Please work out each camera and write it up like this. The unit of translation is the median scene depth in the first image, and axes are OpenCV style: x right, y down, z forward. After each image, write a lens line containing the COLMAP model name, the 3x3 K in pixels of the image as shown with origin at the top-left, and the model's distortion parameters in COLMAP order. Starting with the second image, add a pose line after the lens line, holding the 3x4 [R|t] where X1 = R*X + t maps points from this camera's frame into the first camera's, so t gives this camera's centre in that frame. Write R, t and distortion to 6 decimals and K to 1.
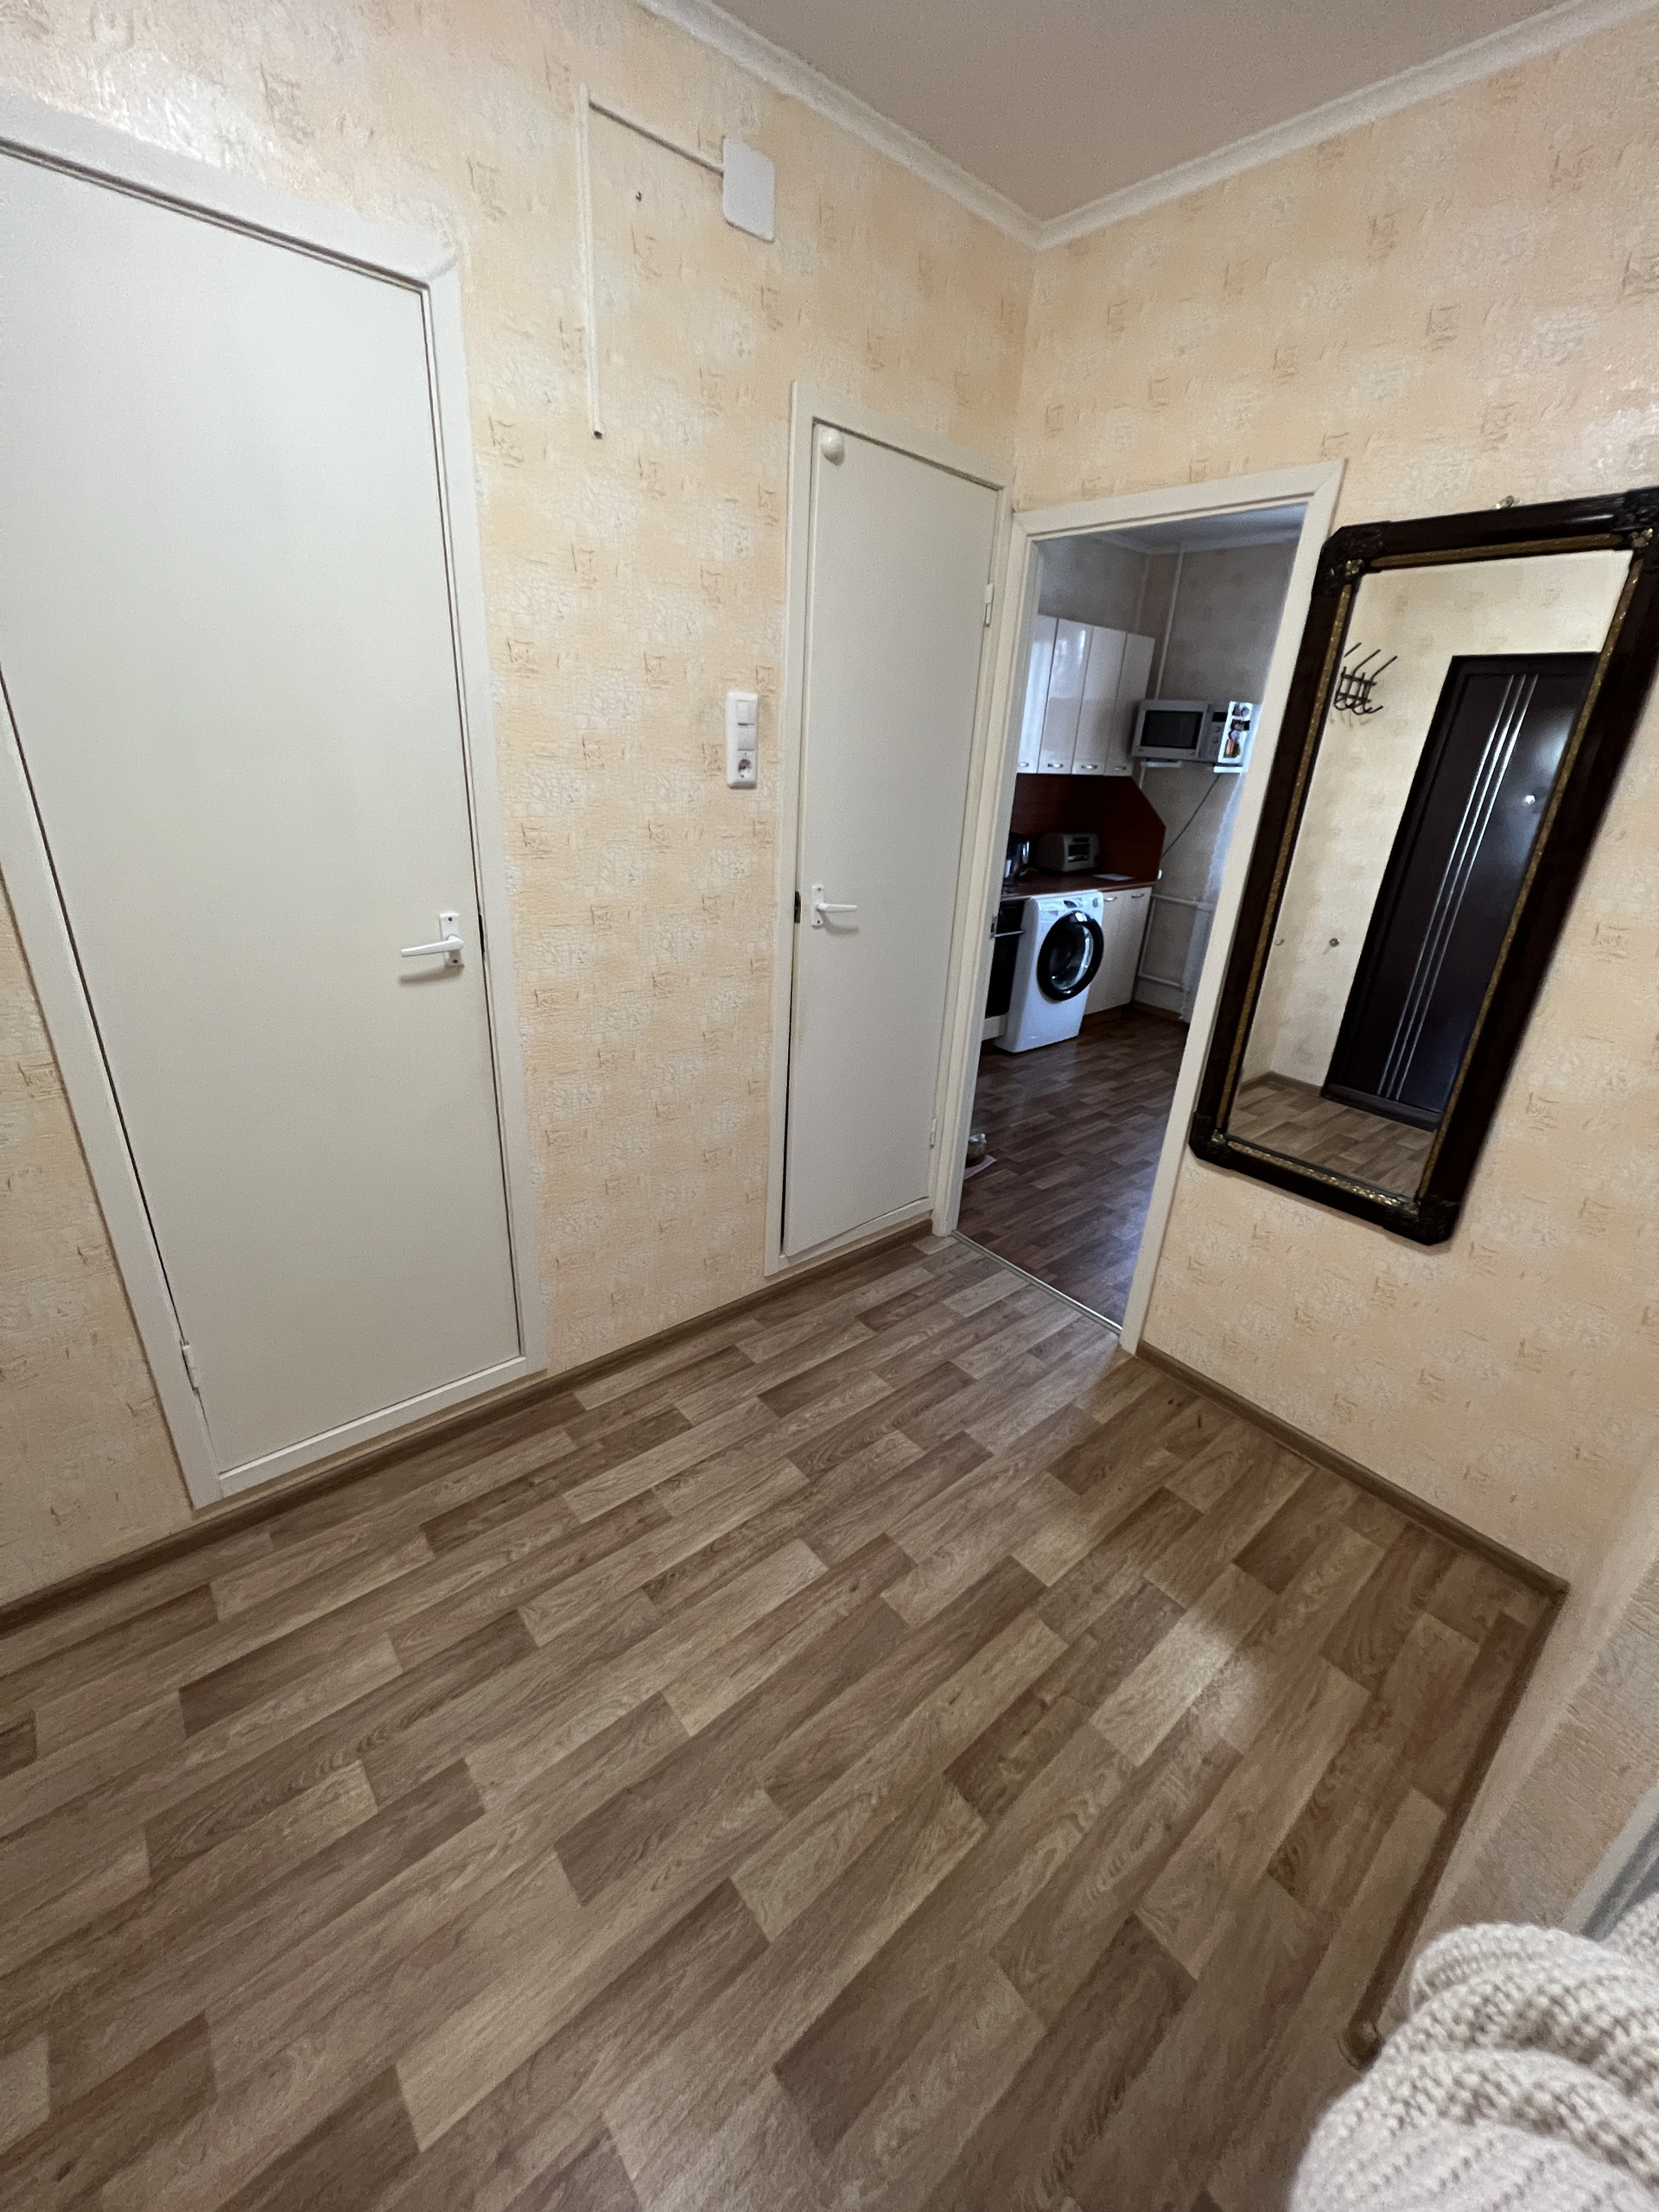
lens RADIAL K [[872.4, 0, 841.5], [0, 872.4, 1099.1], [0, 0, 1]] dist [-0.002144, -0.000170]
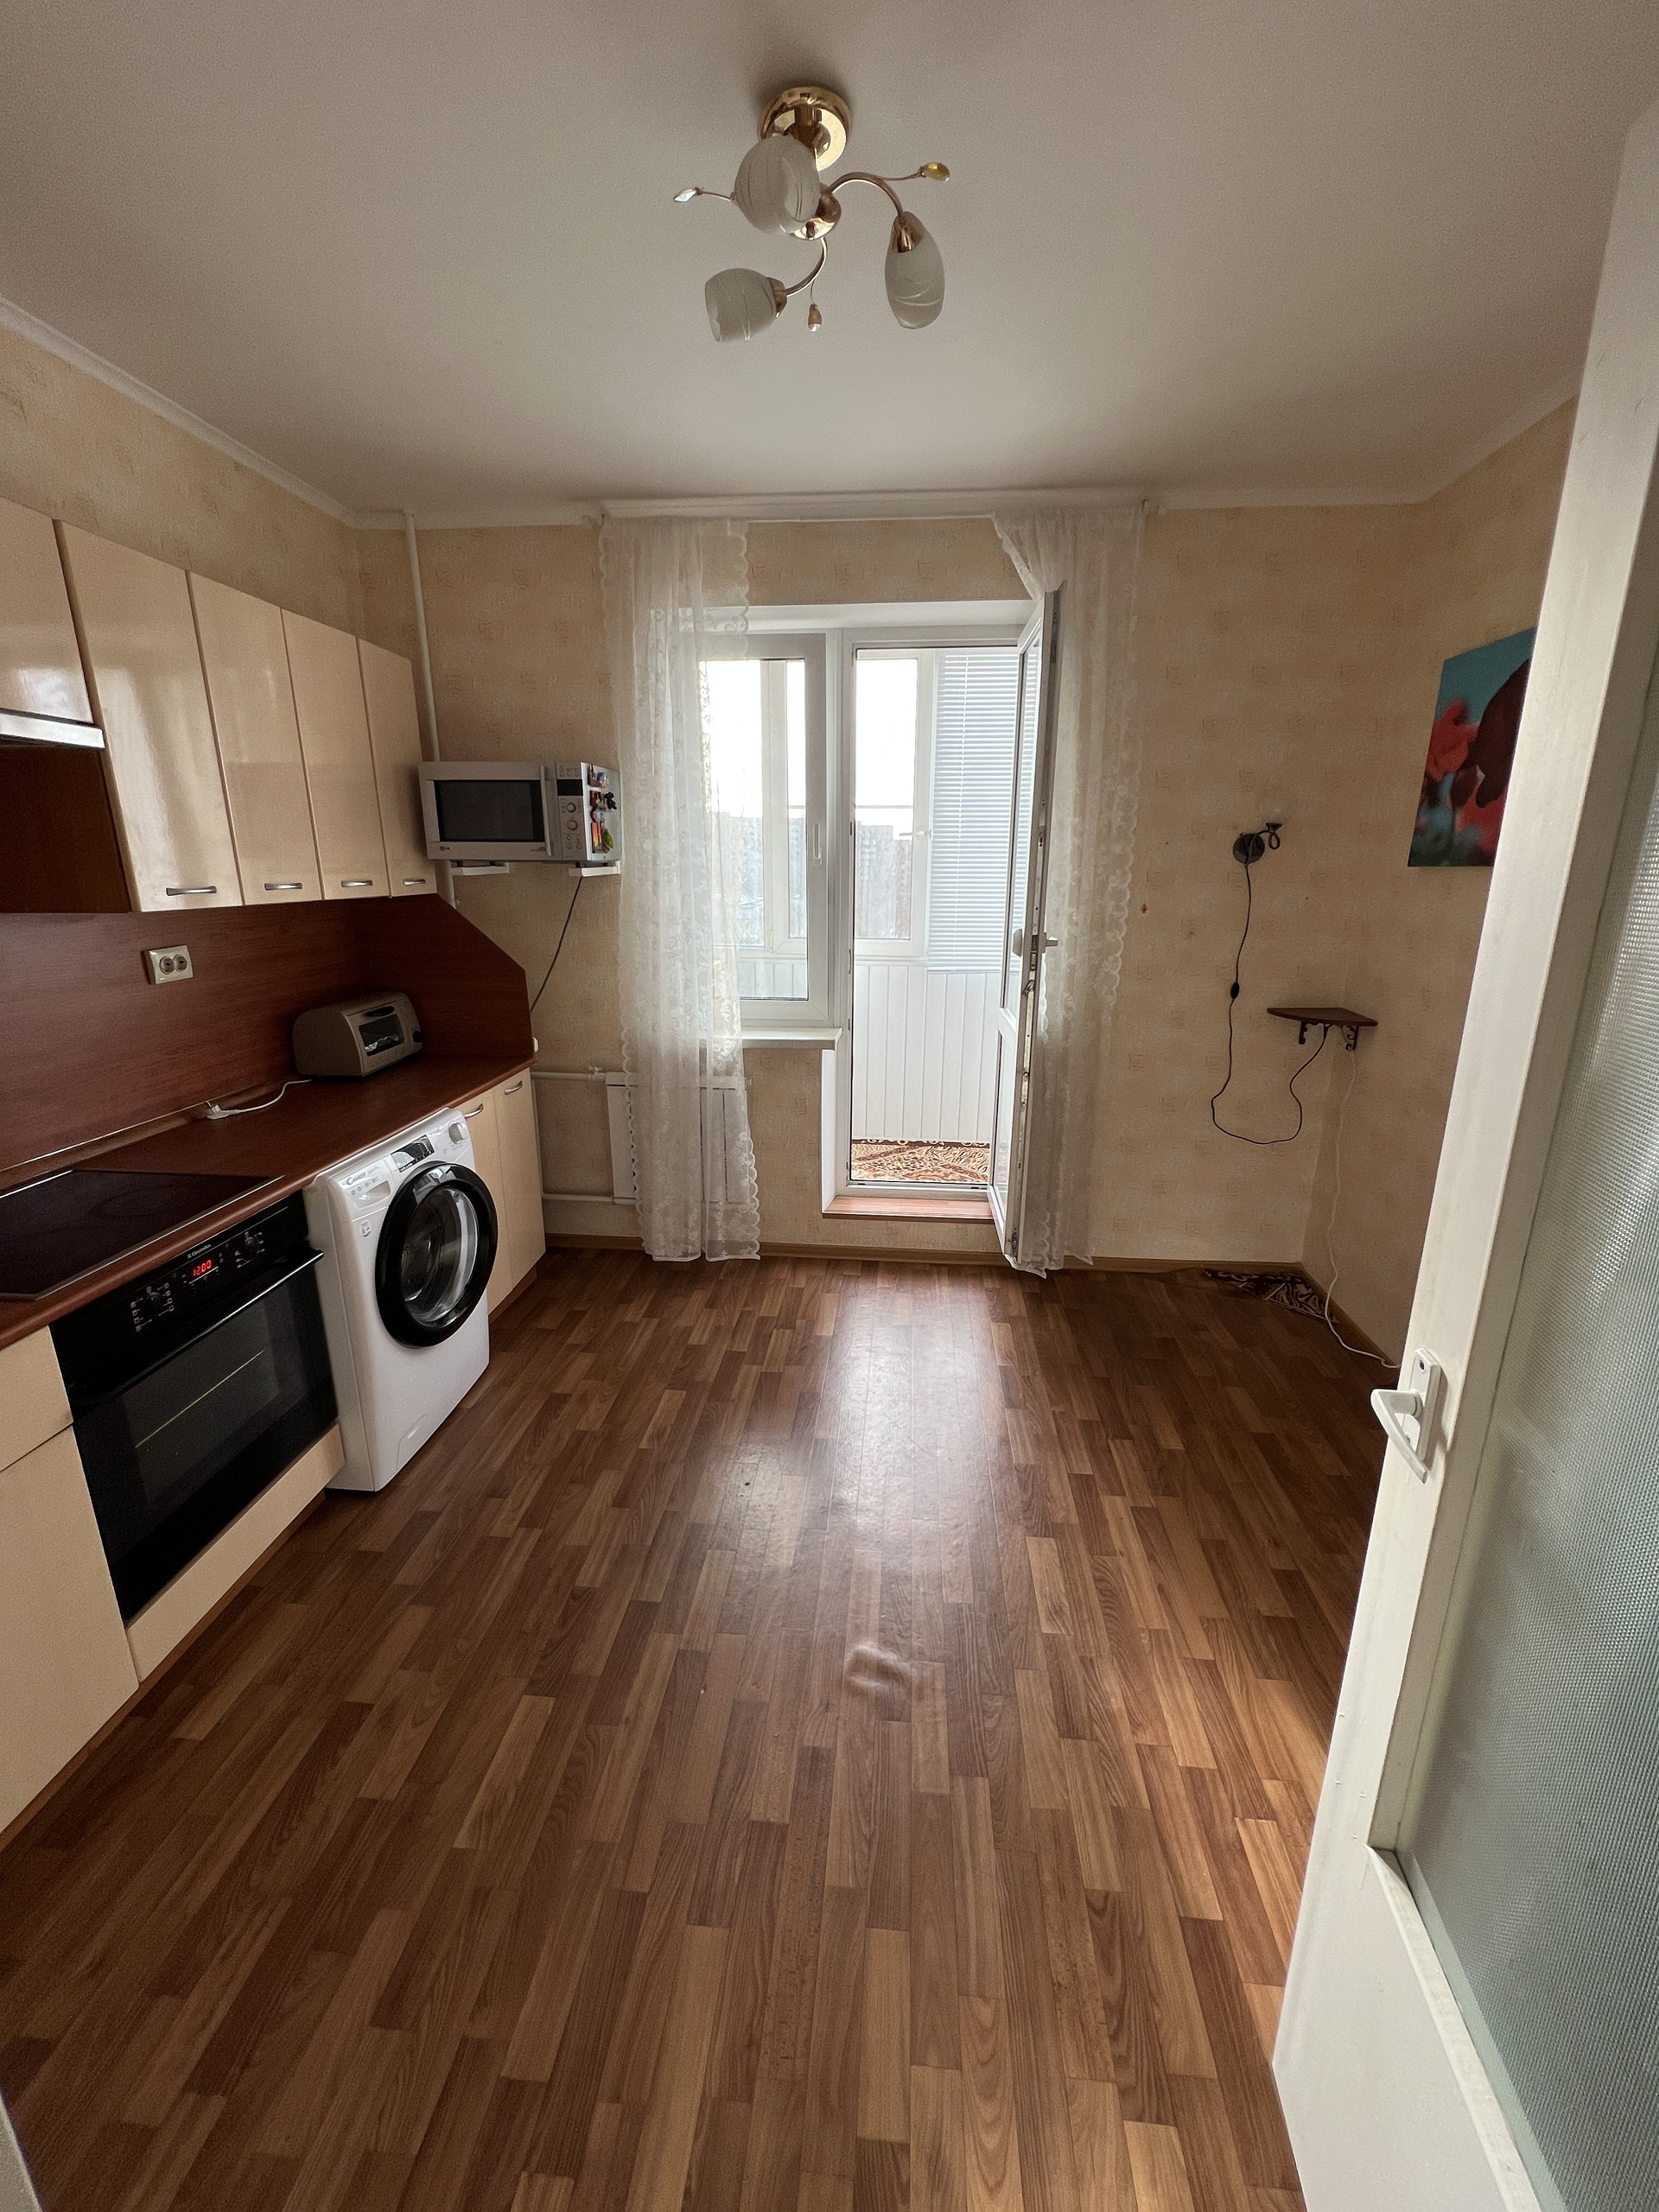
lens RADIAL K [[872.4, 0, 841.5], [0, 872.4, 1099.1], [0, 0, 1]] dist [-0.002144, -0.000170]
pose [[0.707600, -0.237011, 0.665679, 0.293753], [0.305950, 0.951949, 0.013719, -0.465836], [-0.636944, 0.193957, 0.746112, 1.191035]]
